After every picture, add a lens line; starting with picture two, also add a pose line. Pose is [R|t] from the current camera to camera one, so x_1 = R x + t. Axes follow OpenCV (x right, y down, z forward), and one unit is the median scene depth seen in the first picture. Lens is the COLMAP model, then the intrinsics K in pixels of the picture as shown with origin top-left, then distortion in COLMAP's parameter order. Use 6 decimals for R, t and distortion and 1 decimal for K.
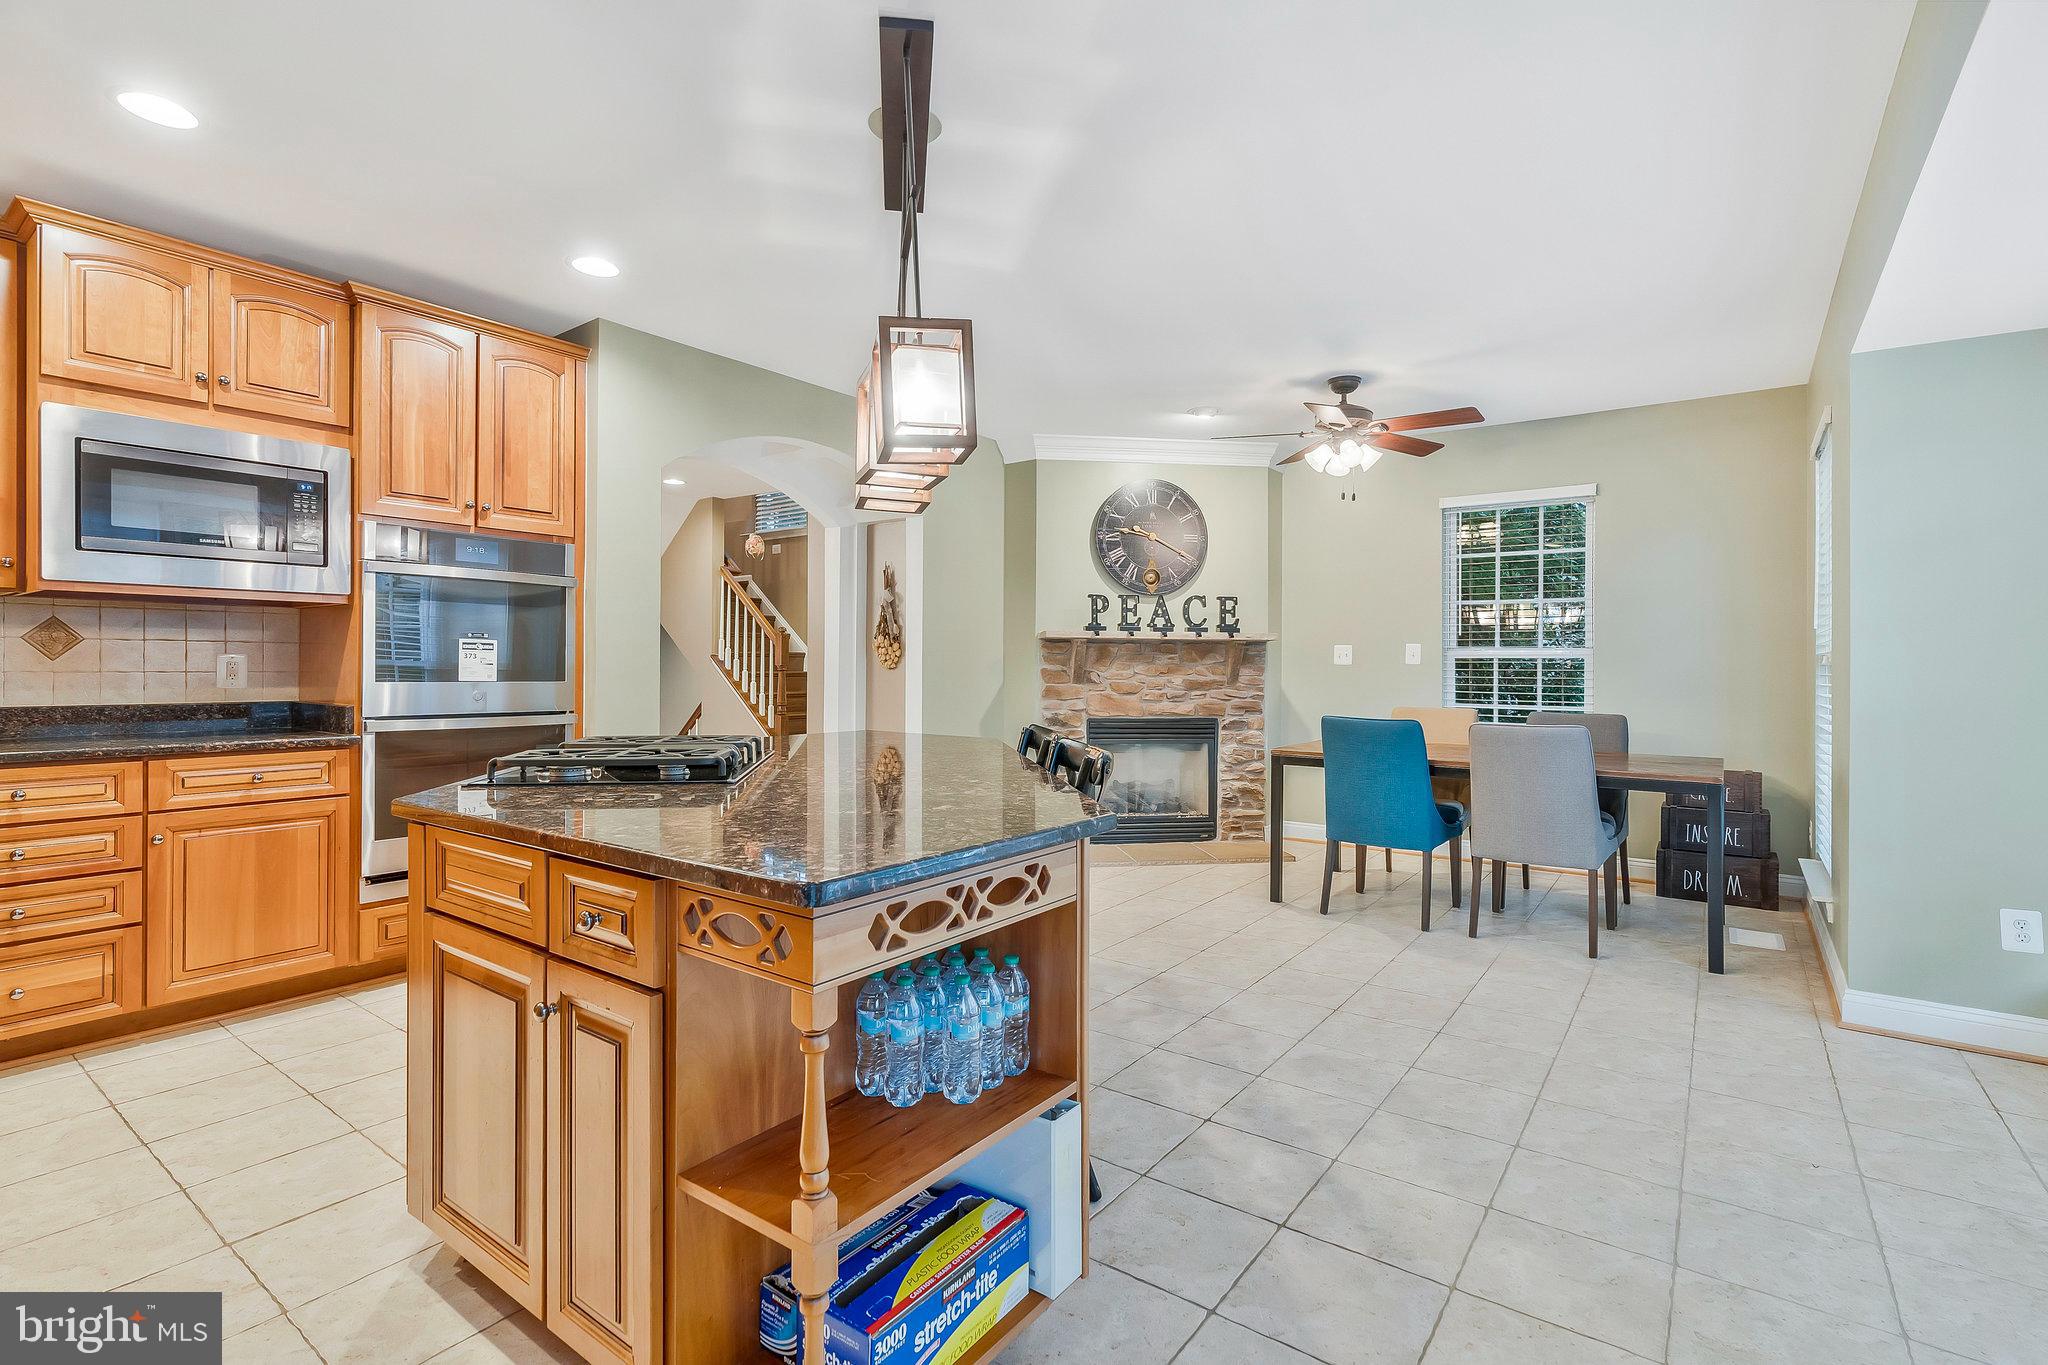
lens RADIAL K [[948.2, 0, 1036.6], [0, 948.2, 675.3], [0, 0, 1]] dist [-0.002155, -0.000062]
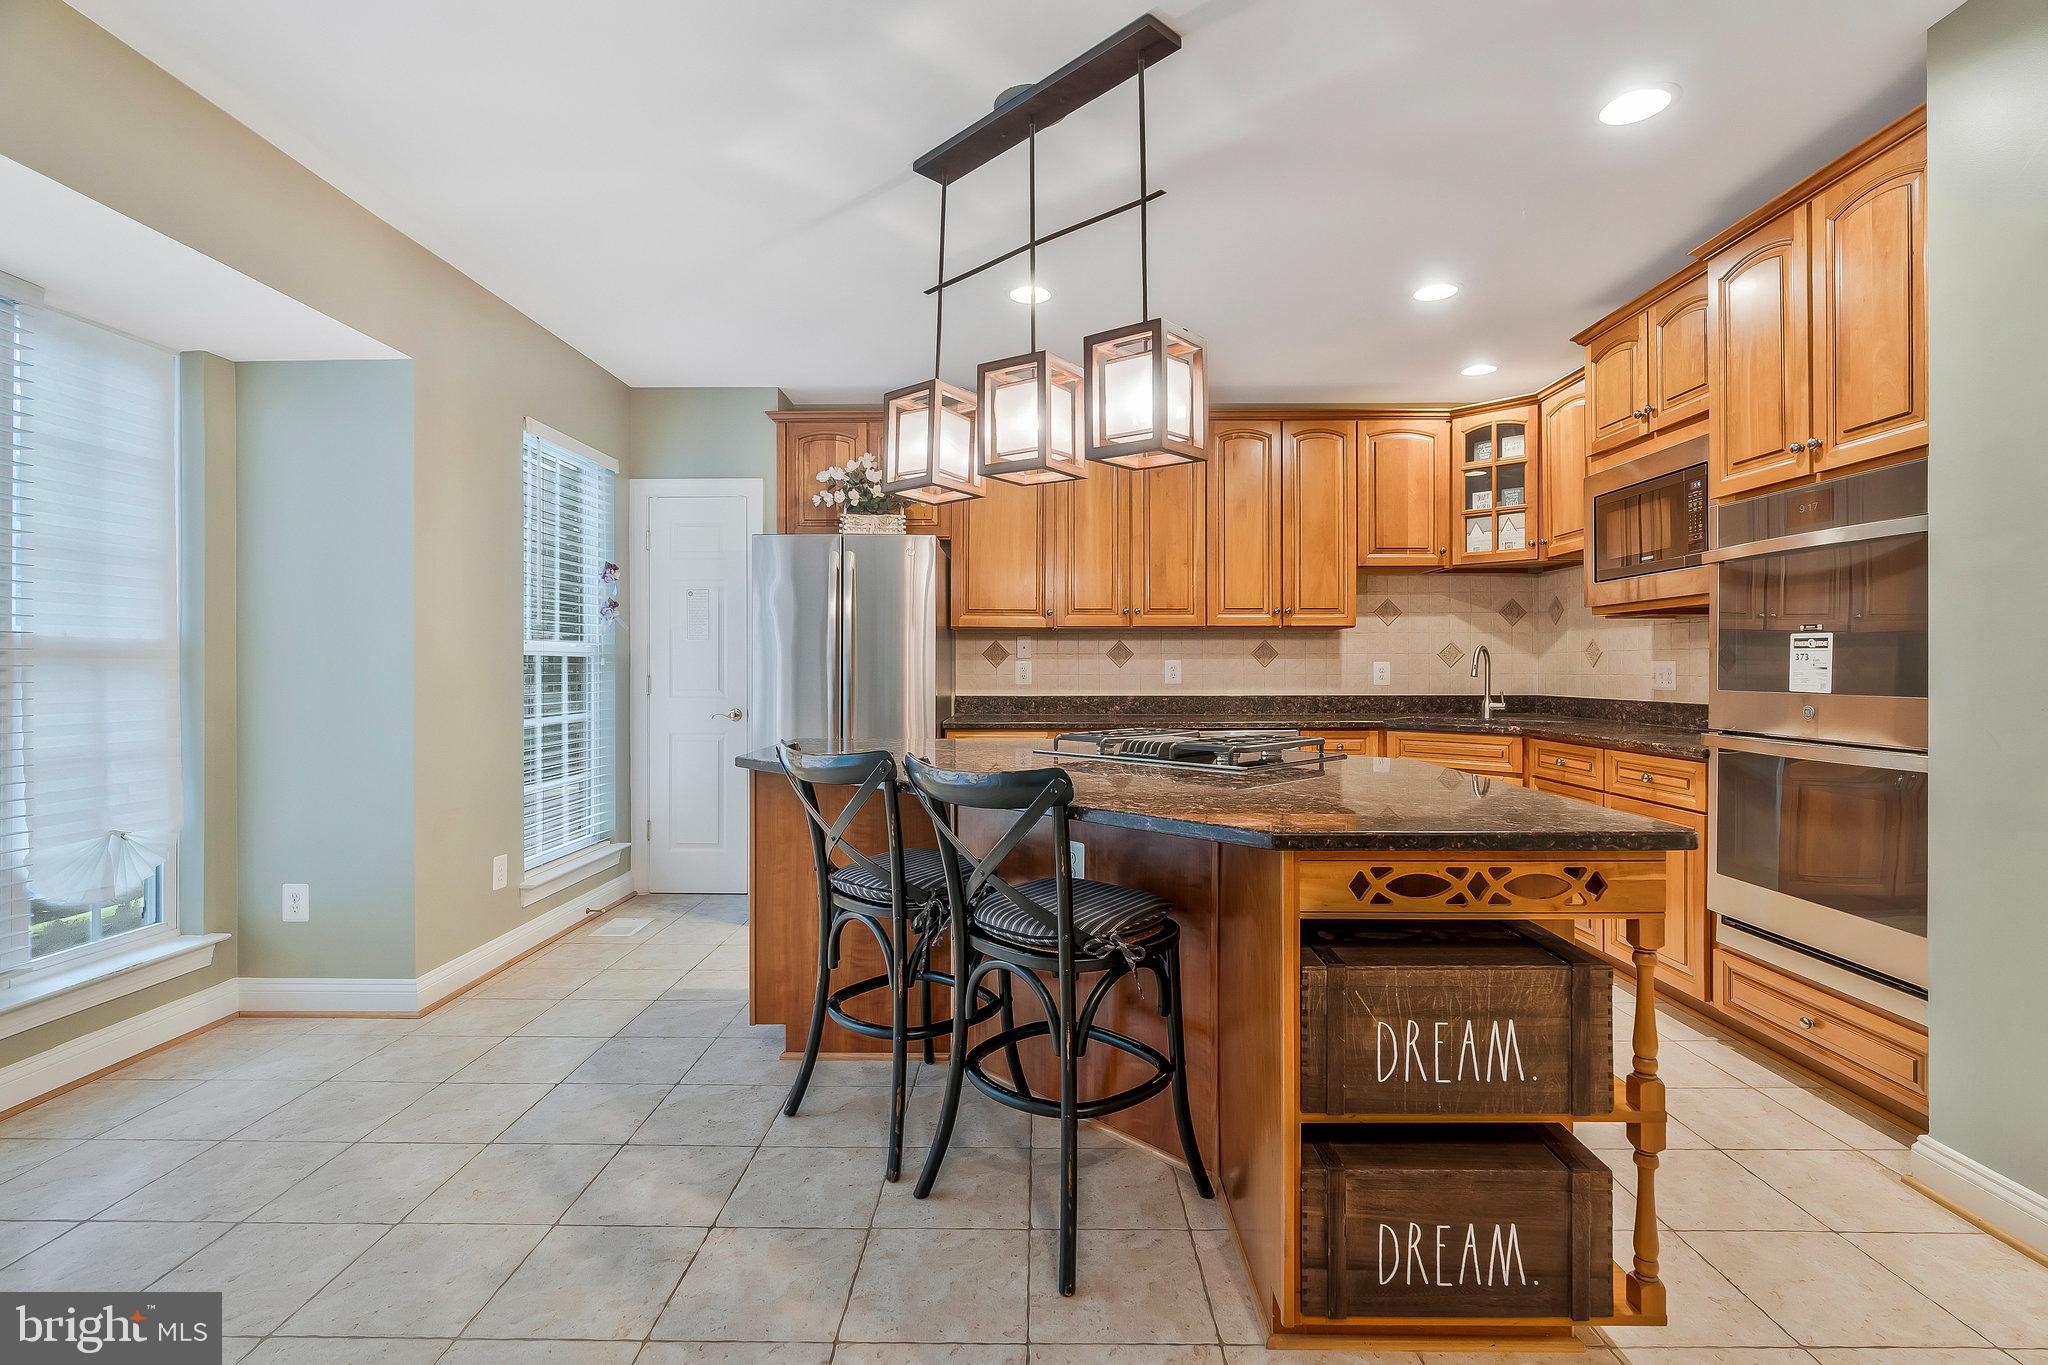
lens RADIAL K [[939.0, 0, 1030.0], [0, 939.0, 667.2], [0, 0, 1]] dist [-0.000370, 0.000117]
pose [[-0.815606, -0.006315, -0.578574, 0.178377], [-0.008013, 0.999968, 0.000381, -0.005245], [0.578553, 0.004947, -0.815630, 0.758010]]
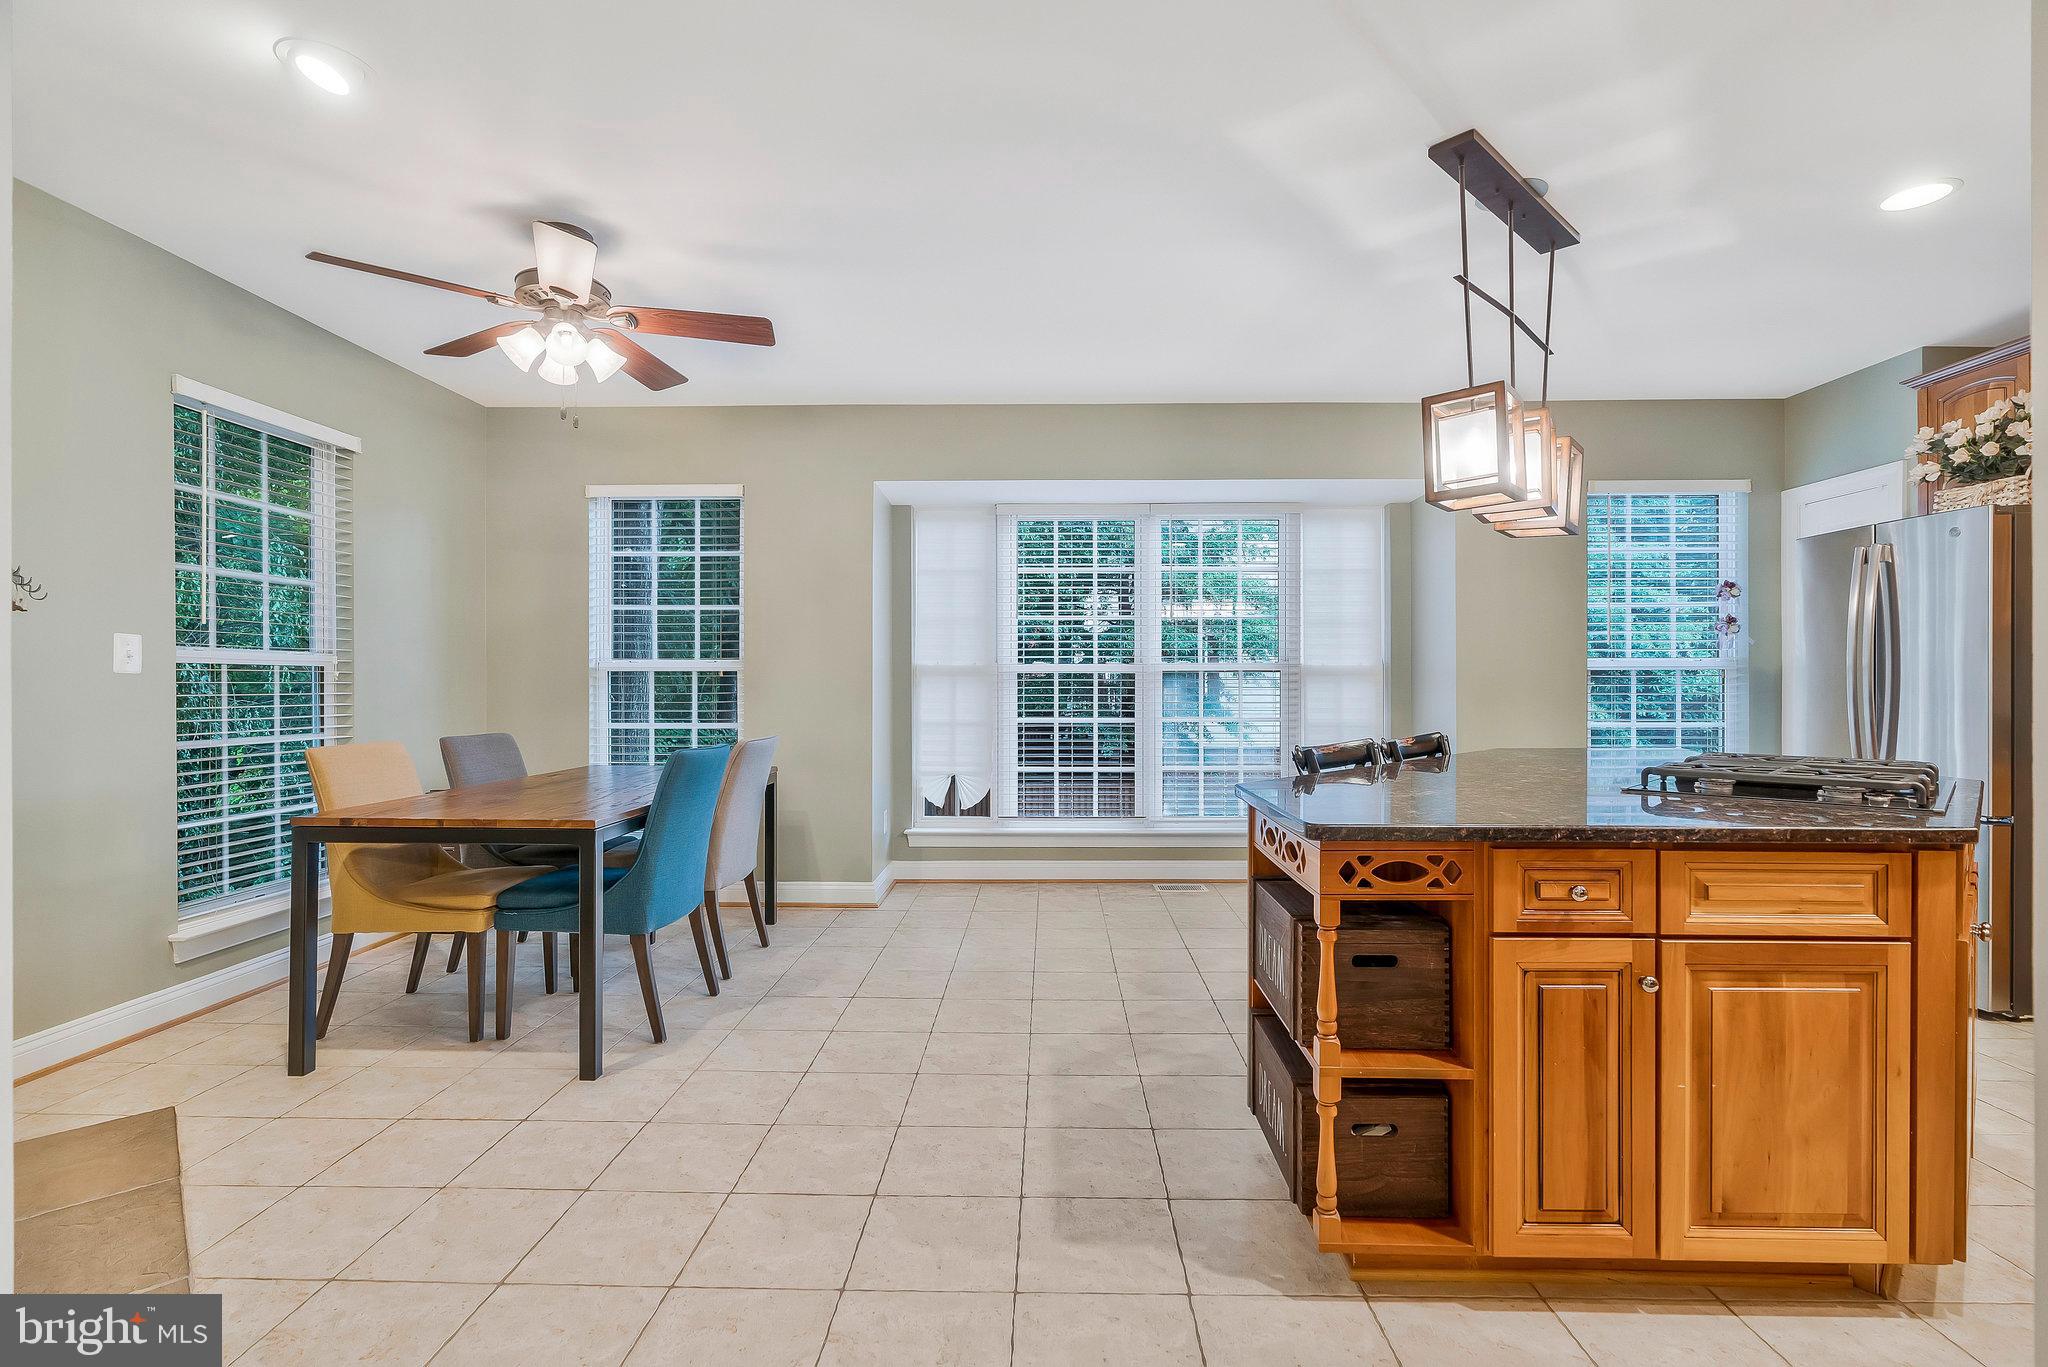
lens RADIAL K [[940.7, 0, 1033.3], [0, 940.7, 682.2], [0, 0, 1]] dist [-0.002385, 0.000333]
pose [[-0.574617, -0.007838, 0.818385, -0.308970], [0.002940, 0.999928, 0.011642, -0.011013], [-0.818417, 0.009096, -0.574553, 0.895130]]
